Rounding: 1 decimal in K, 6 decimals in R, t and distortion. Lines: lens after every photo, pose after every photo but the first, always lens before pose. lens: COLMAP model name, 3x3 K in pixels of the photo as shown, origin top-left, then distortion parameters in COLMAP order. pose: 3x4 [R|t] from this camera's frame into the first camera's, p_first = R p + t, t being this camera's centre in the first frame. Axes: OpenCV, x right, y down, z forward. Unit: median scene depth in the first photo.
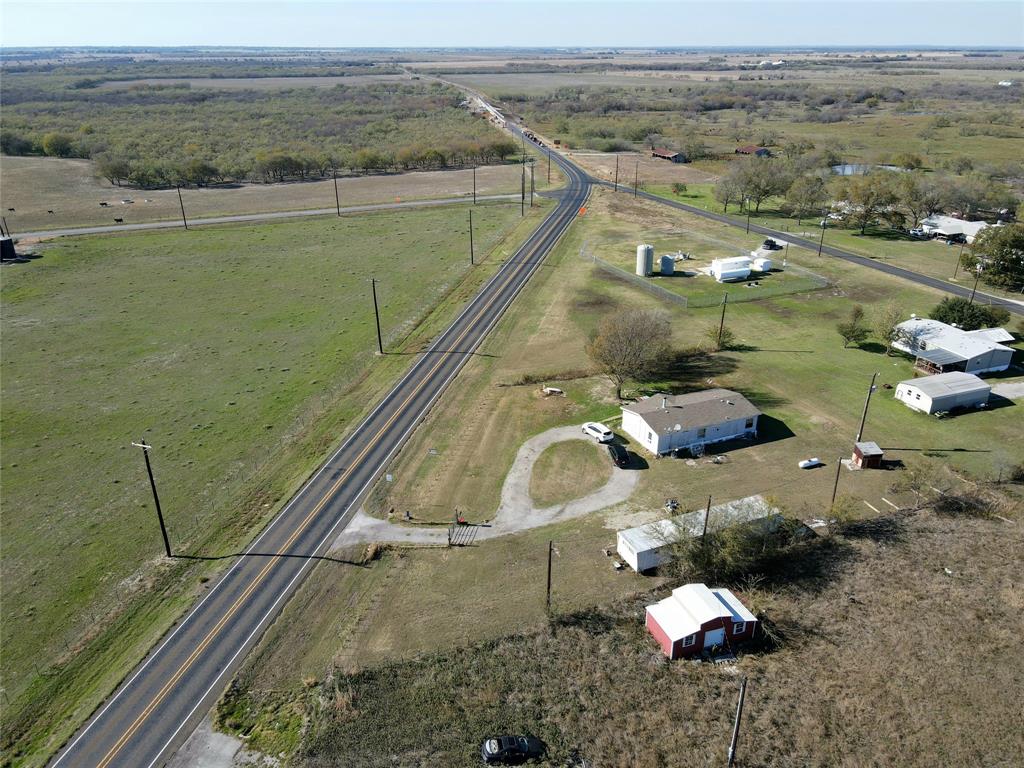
lens RADIAL K [[757.6, 0, 502.4], [0, 757.6, 380.6], [0, 0, 1]] dist [-0.001084, 0.019789]
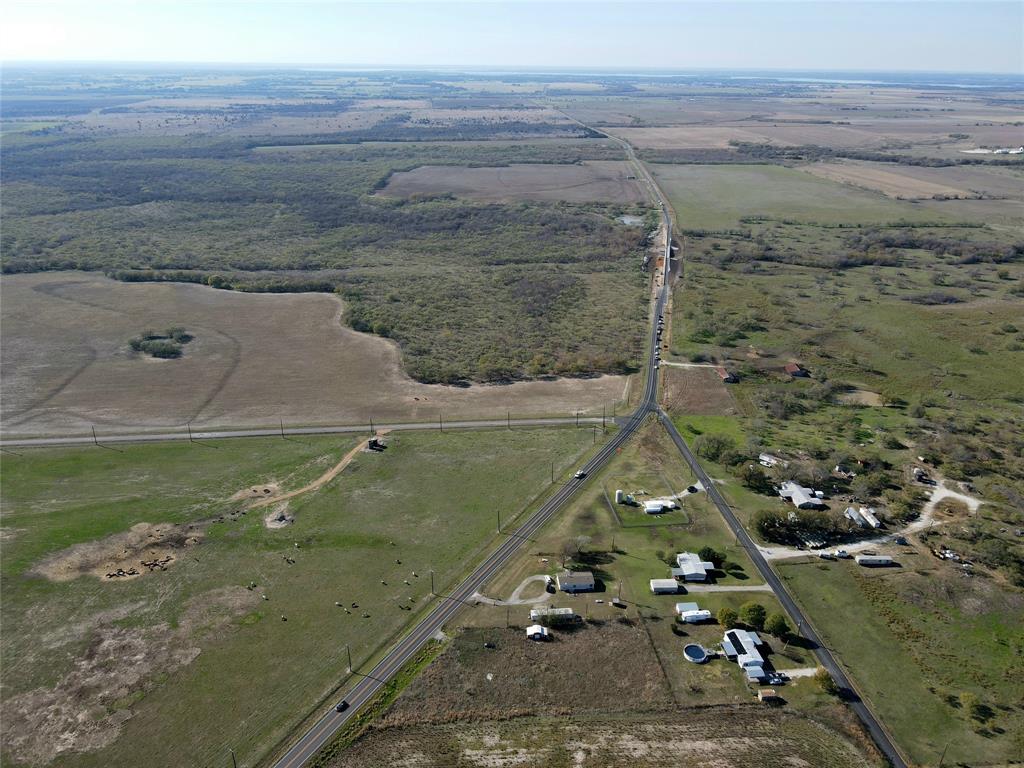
lens RADIAL K [[757.6, 0, 507.8], [0, 757.6, 374.2], [0, 0, 1]] dist [-0.001084, 0.019789]
pose [[0.955550, 0.128420, -0.265393, 0.755981], [-0.136259, 0.990609, -0.011260, -0.804187], [0.261454, 0.046921, 0.964075, -2.459033]]
